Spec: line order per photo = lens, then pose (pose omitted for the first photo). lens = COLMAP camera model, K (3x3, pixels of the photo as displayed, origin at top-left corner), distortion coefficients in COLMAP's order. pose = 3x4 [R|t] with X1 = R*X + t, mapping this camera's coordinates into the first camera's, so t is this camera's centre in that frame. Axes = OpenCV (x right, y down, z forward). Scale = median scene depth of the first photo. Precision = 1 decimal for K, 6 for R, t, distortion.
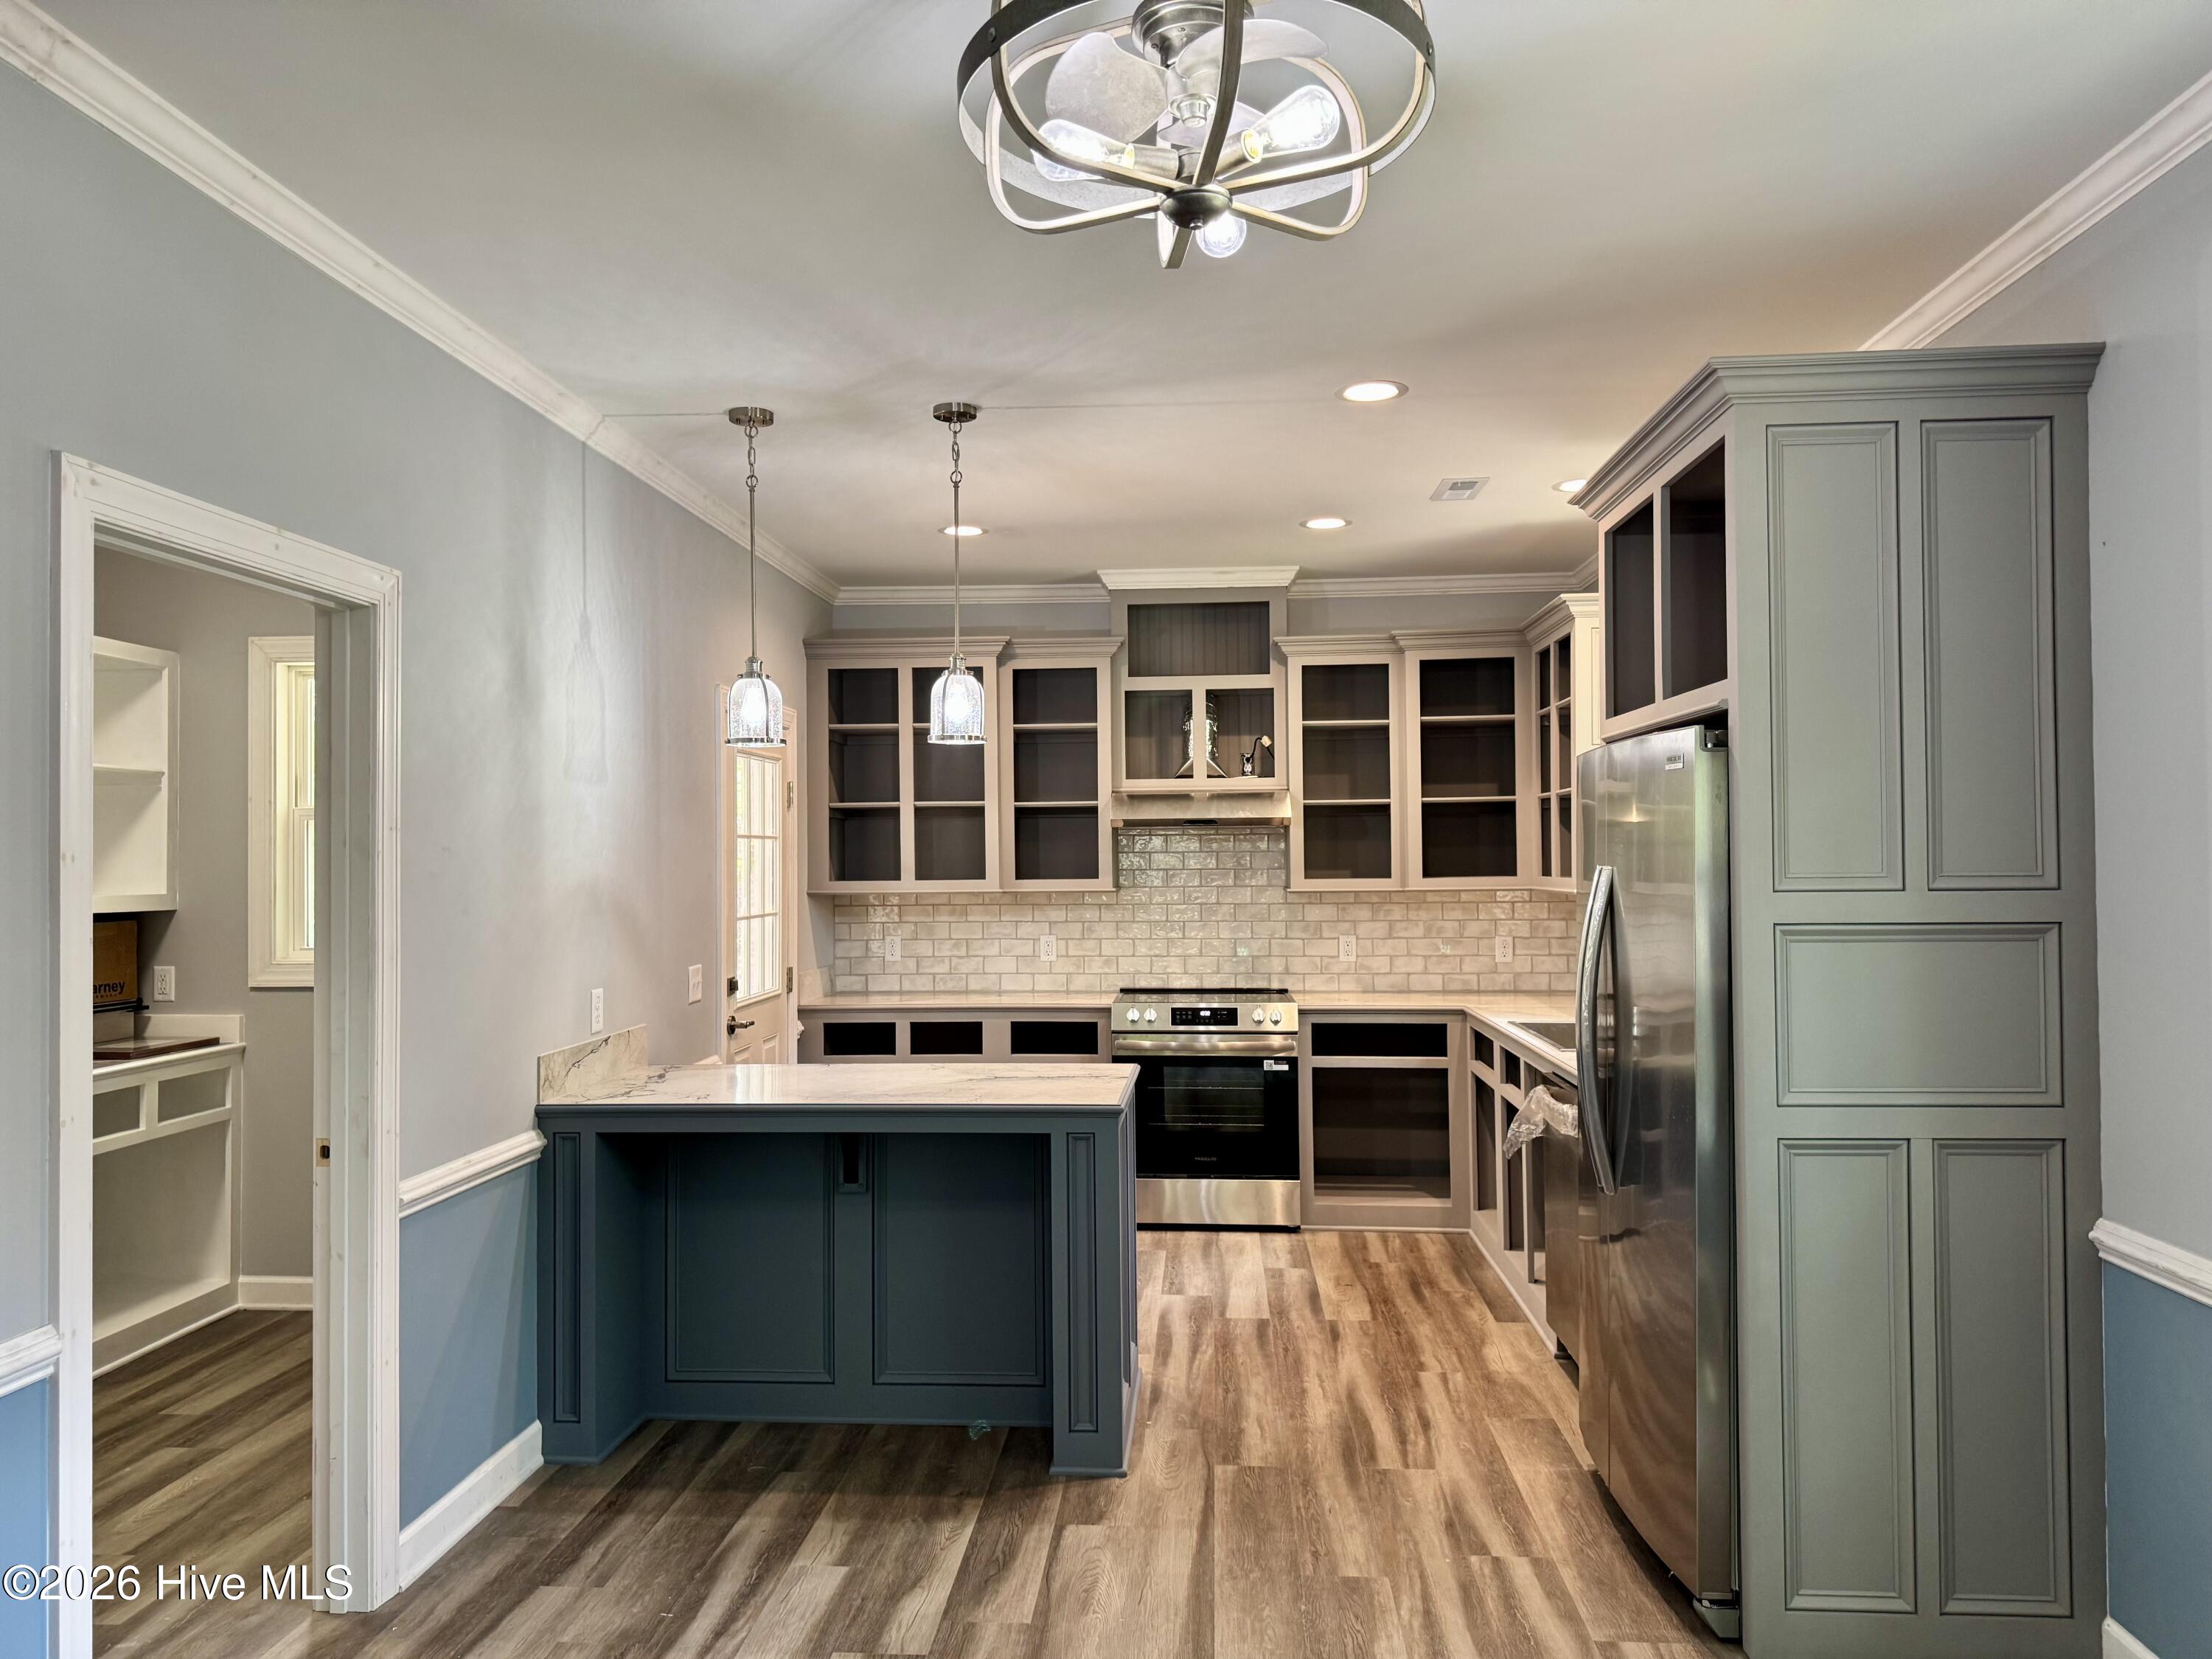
lens RADIAL K [[1557.0, 0, 1106.0], [0, 1557.0, 829.5], [0, 0, 1]] dist [0.163188, -0.288740]
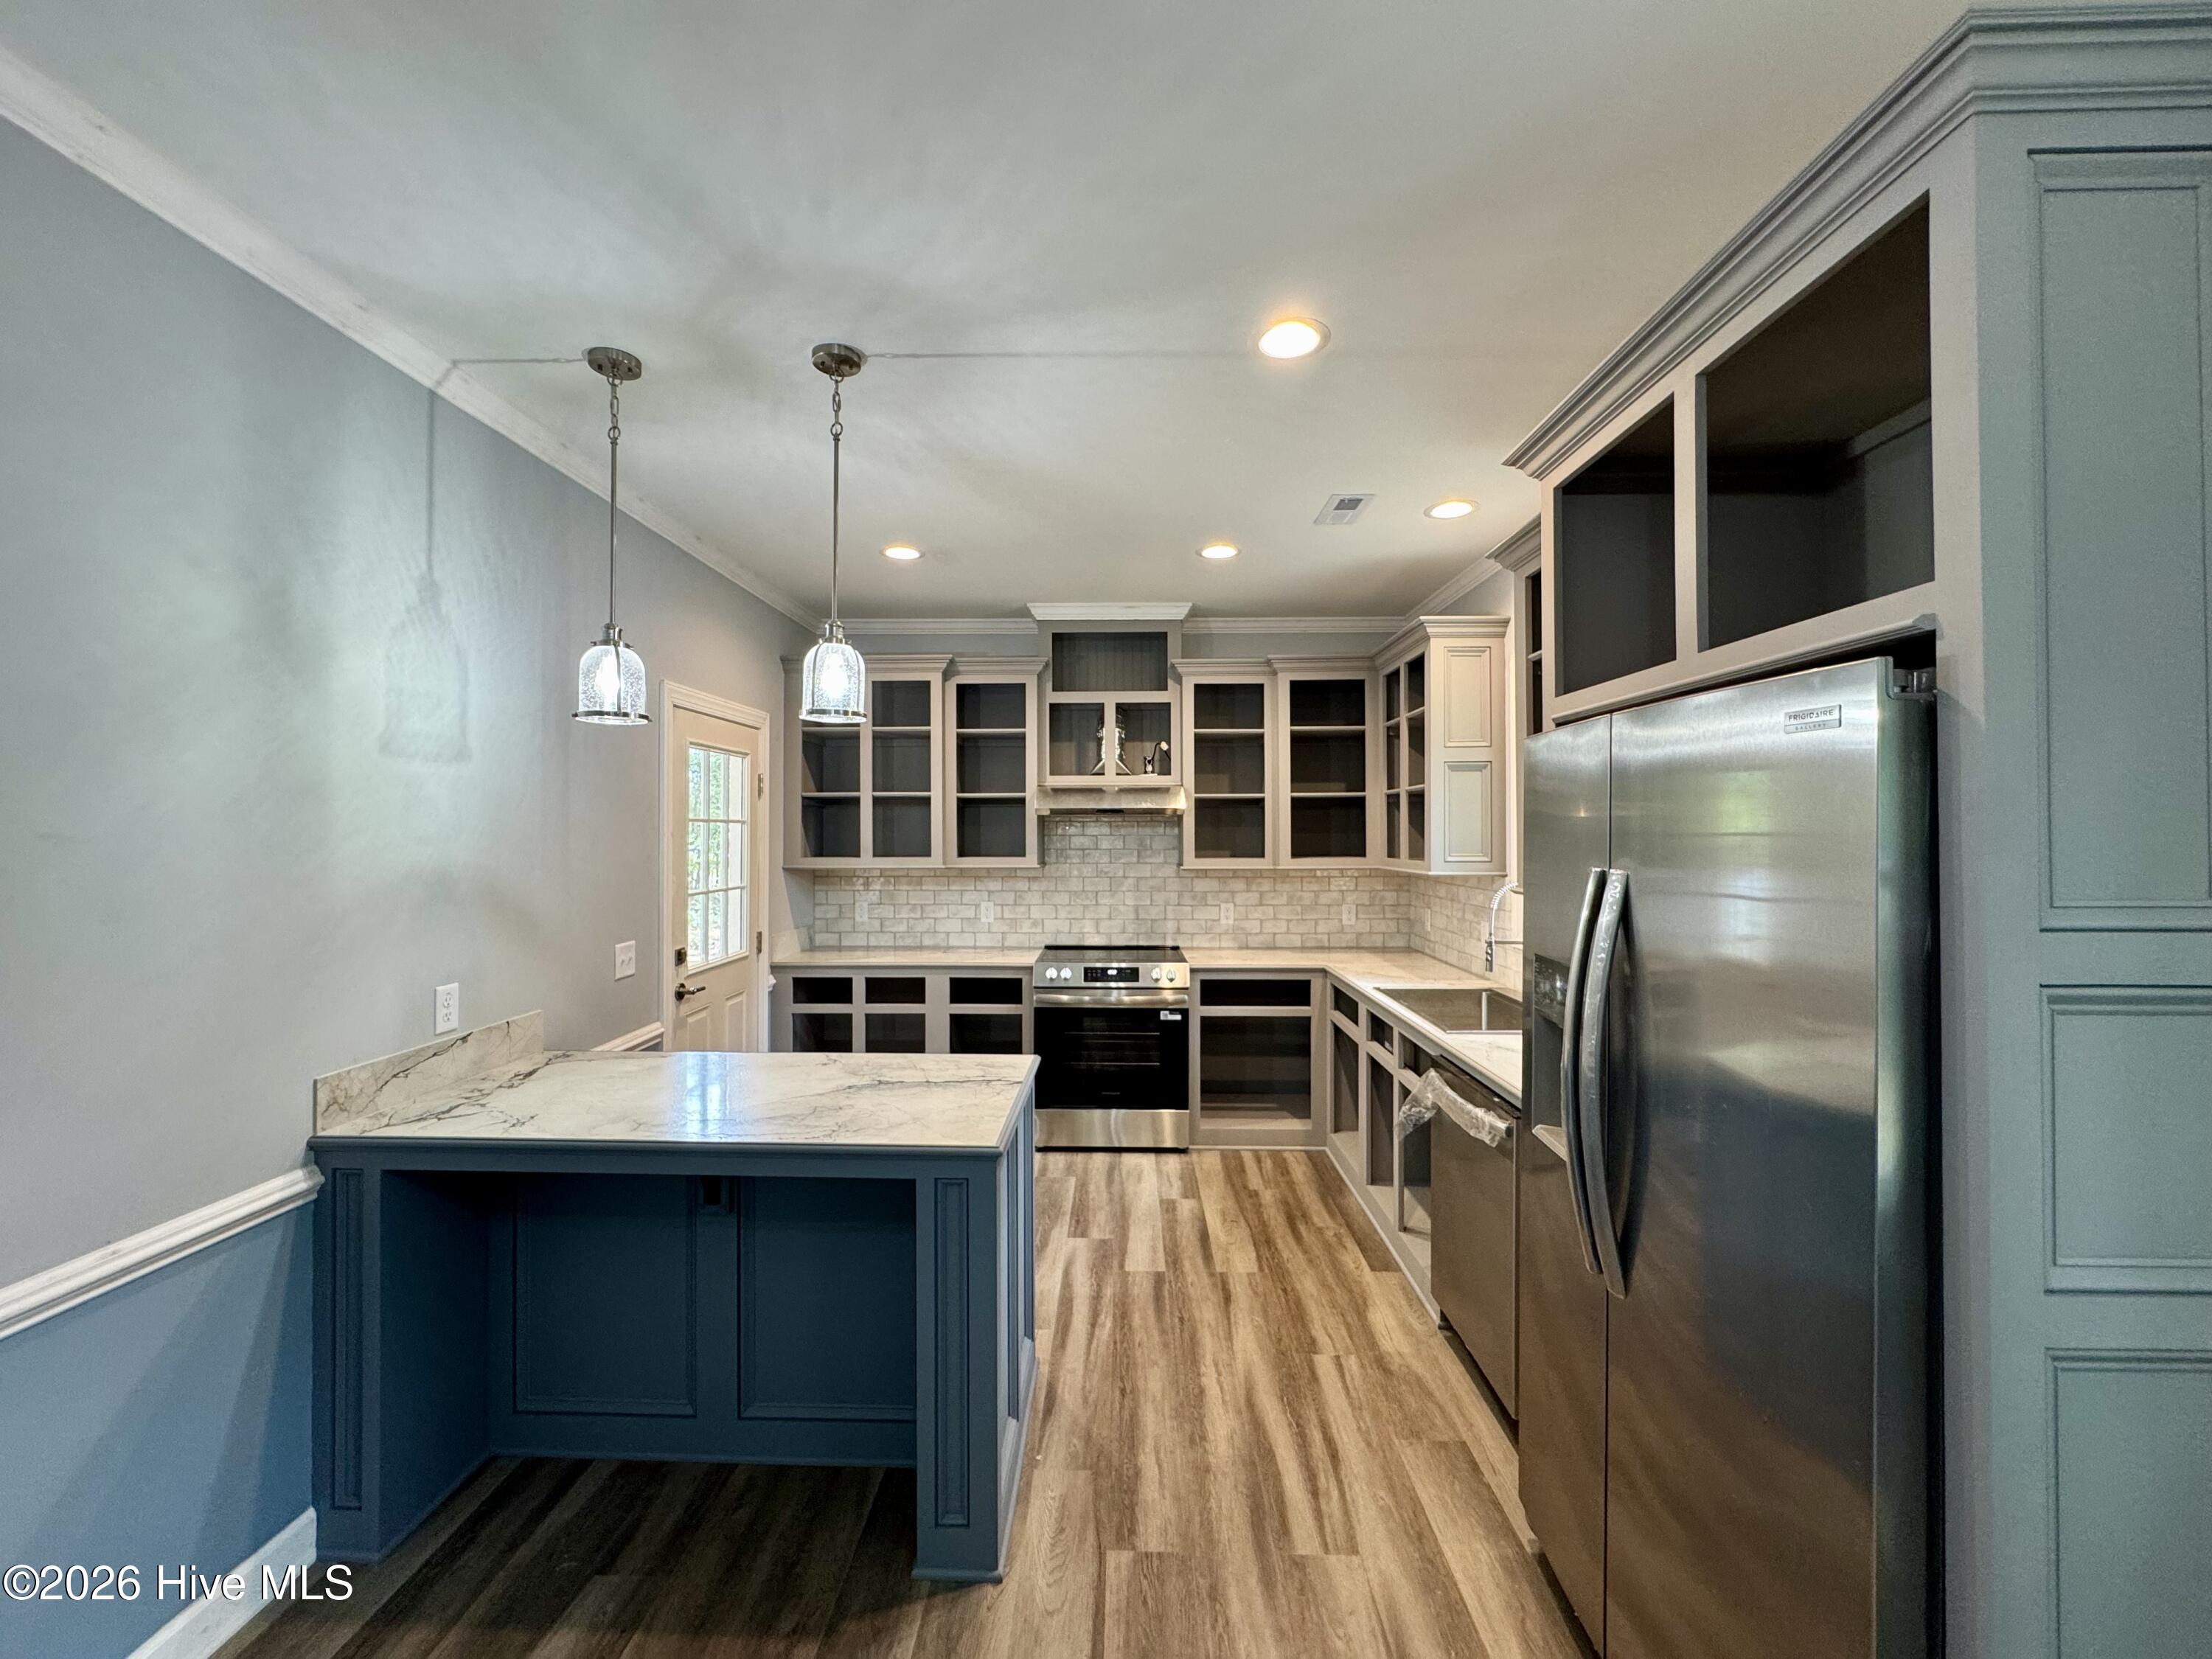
lens RADIAL K [[886.7, 0, 1101.9], [0, 886.7, 822.5], [0, 0, 1]] dist [-0.001605, -0.000233]
pose [[0.999079, 0.008099, 0.042137, 0.030913], [-0.008368, 0.999946, 0.006213, -0.000434], [-0.042084, -0.006560, 0.999093, 0.381069]]
